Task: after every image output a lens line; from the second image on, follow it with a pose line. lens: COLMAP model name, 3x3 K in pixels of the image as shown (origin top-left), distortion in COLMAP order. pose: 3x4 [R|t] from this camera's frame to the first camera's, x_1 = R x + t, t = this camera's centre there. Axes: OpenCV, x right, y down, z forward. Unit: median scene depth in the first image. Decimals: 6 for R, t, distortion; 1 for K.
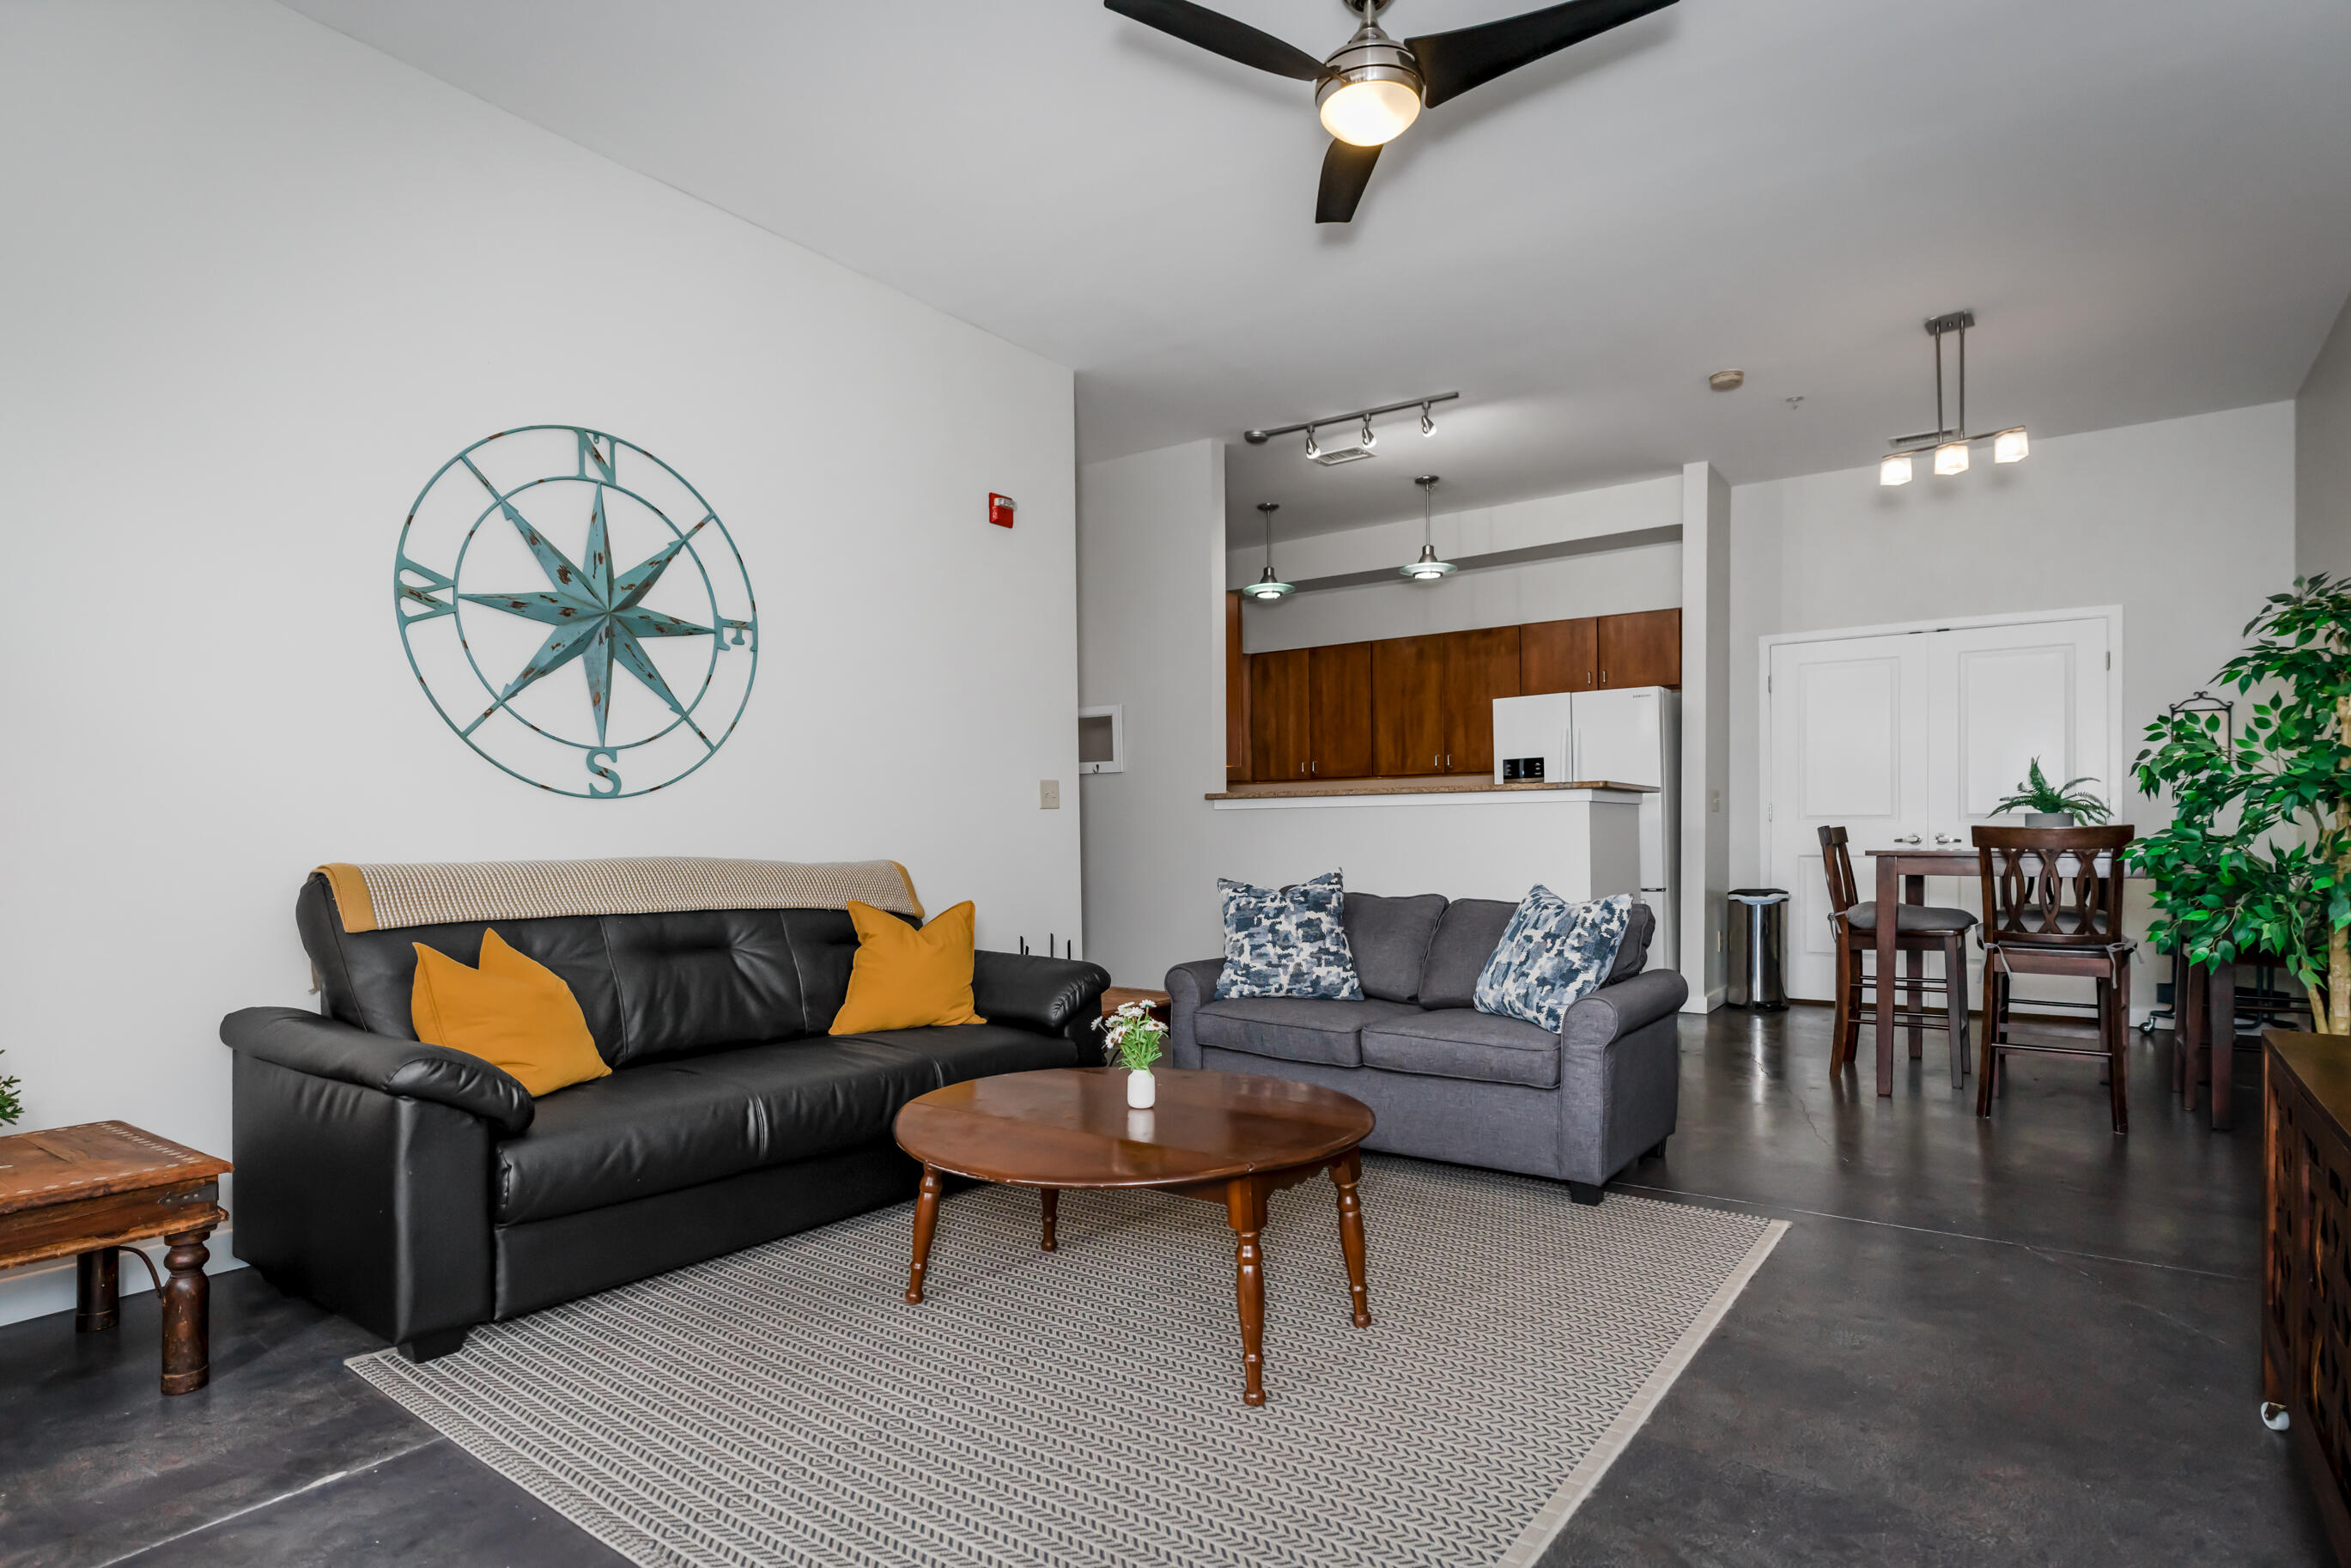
lens RADIAL K [[1254.4, 0, 1080.2], [0, 1254.4, 838.7], [0, 0, 1]] dist [-0.001457, -0.000092]
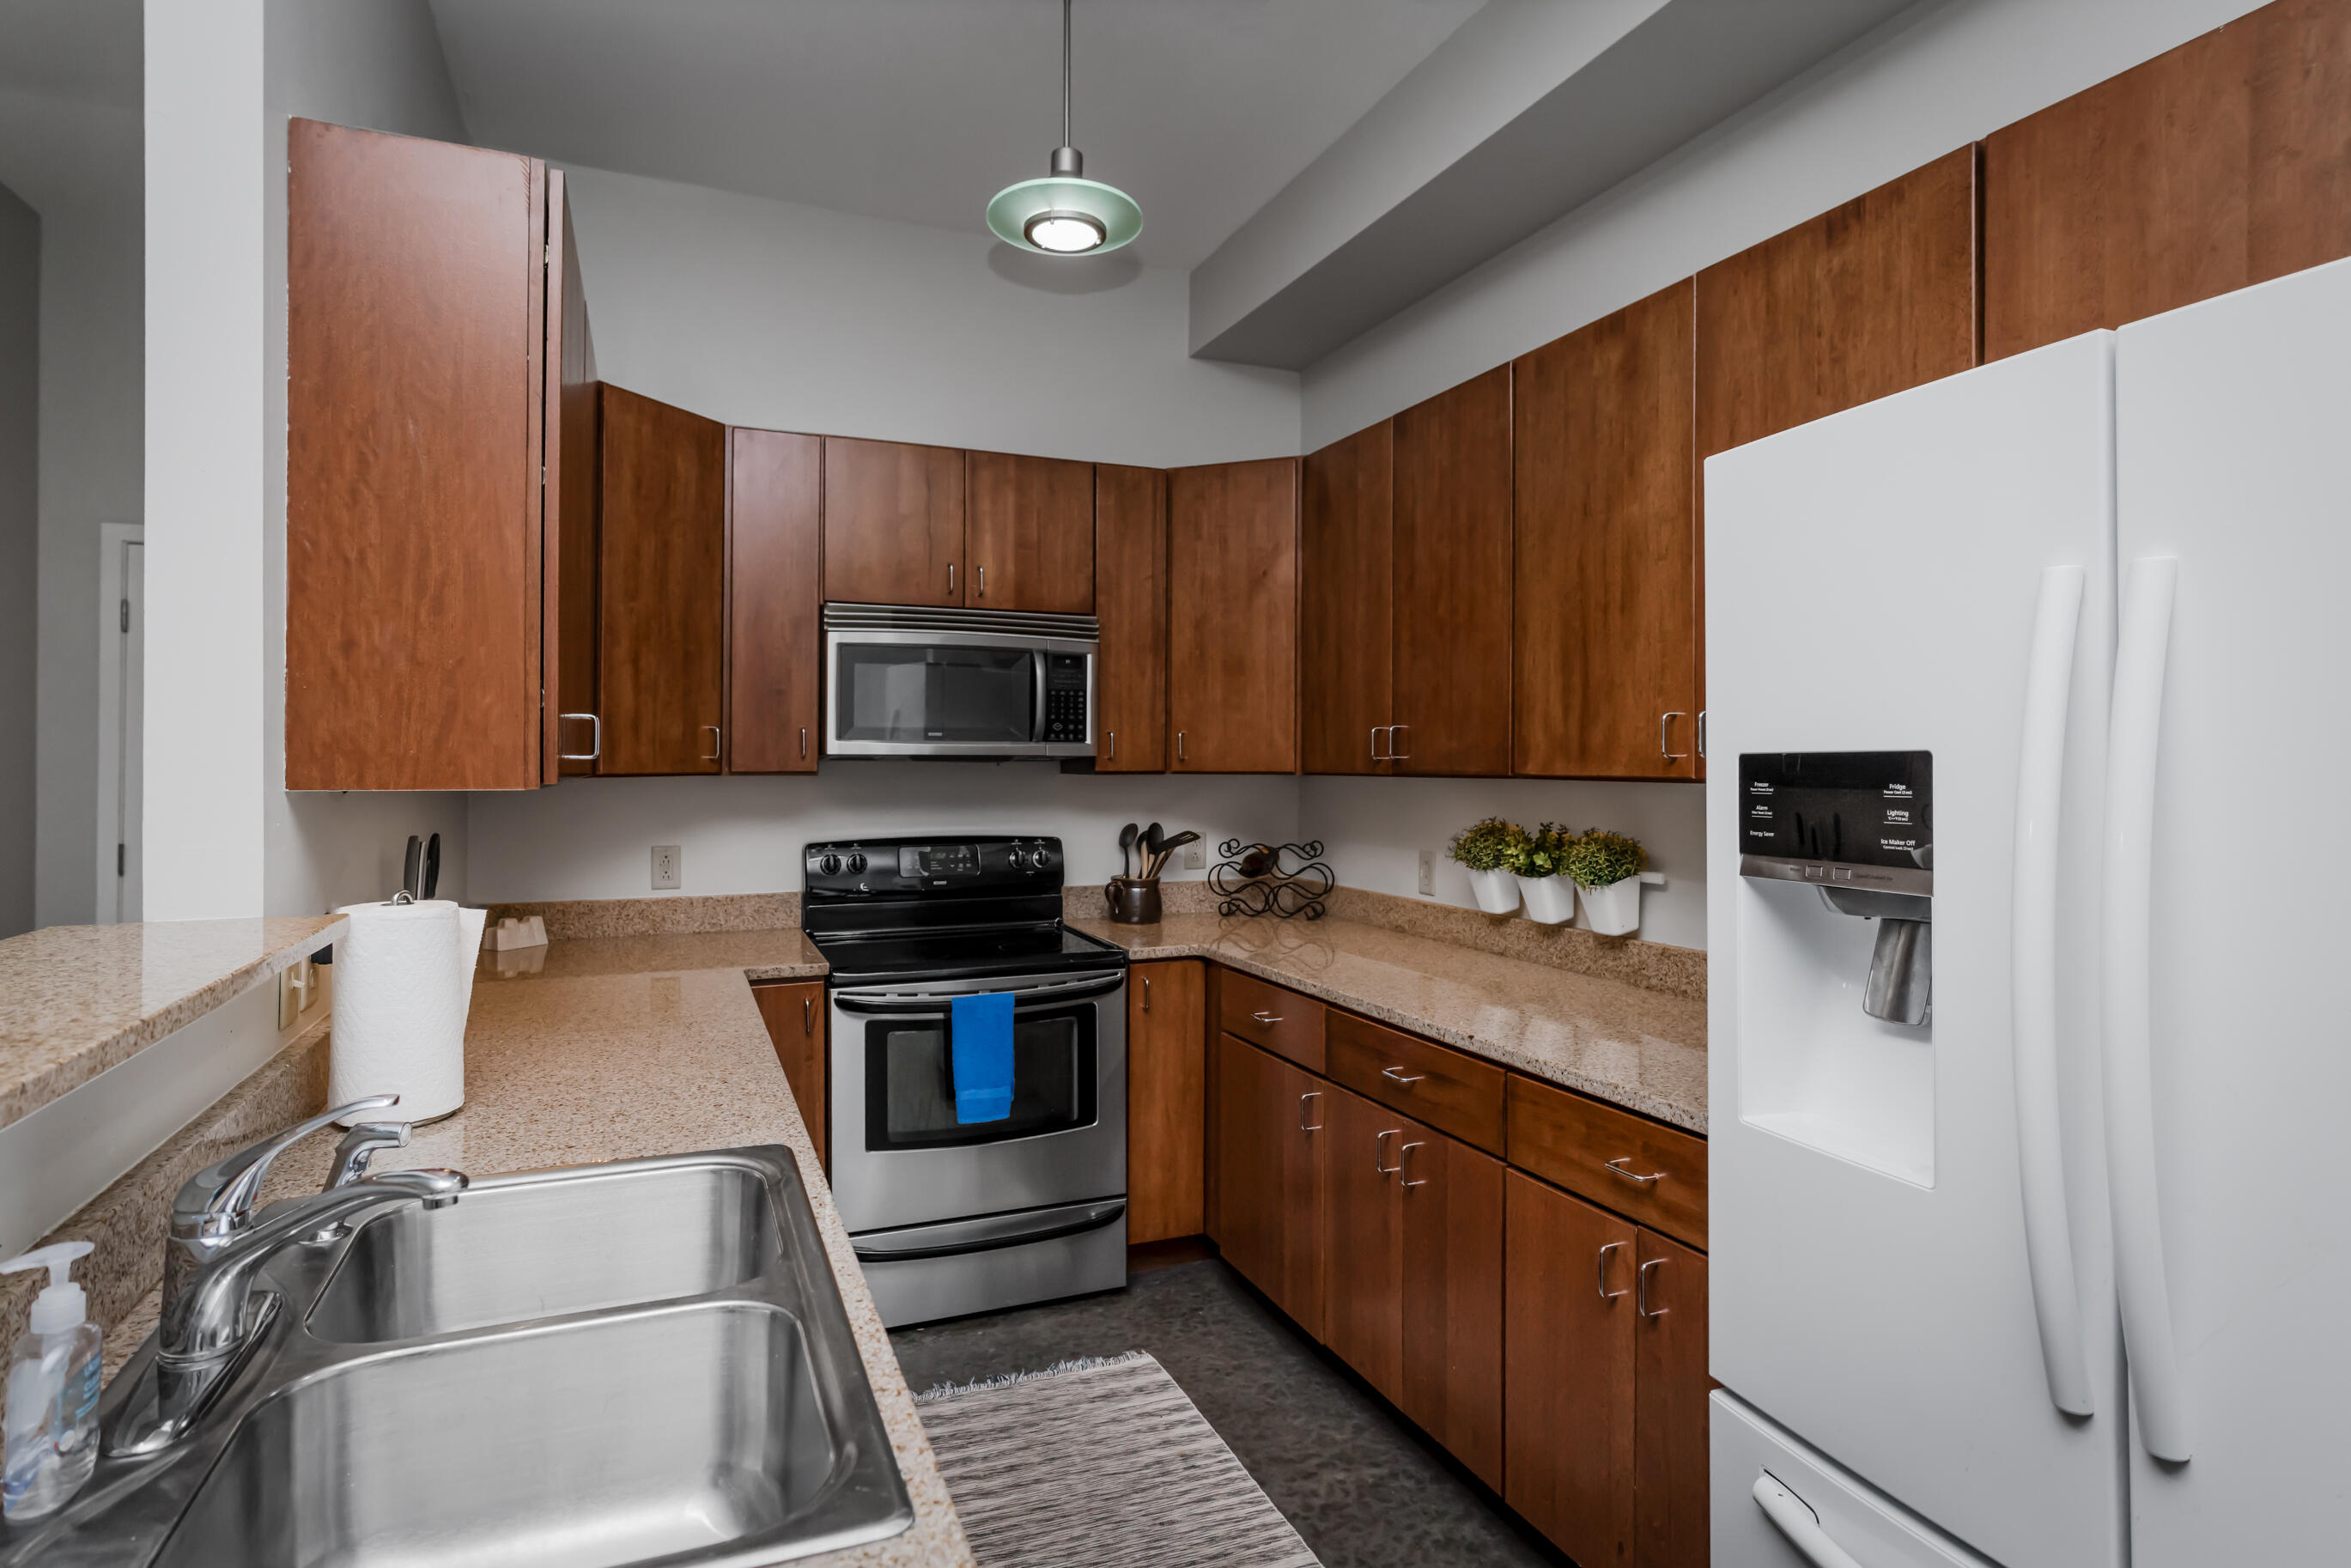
lens RADIAL K [[1213.1, 0, 1121.1], [0, 1213.1, 763.3], [0, 0, 1]] dist [0.001887, 0.001462]
pose [[0.871202, 0.010473, -0.490813, 0.347382], [-0.008466, 0.999944, 0.006308, -0.062023], [0.490852, -0.001340, 0.871242, 0.786038]]
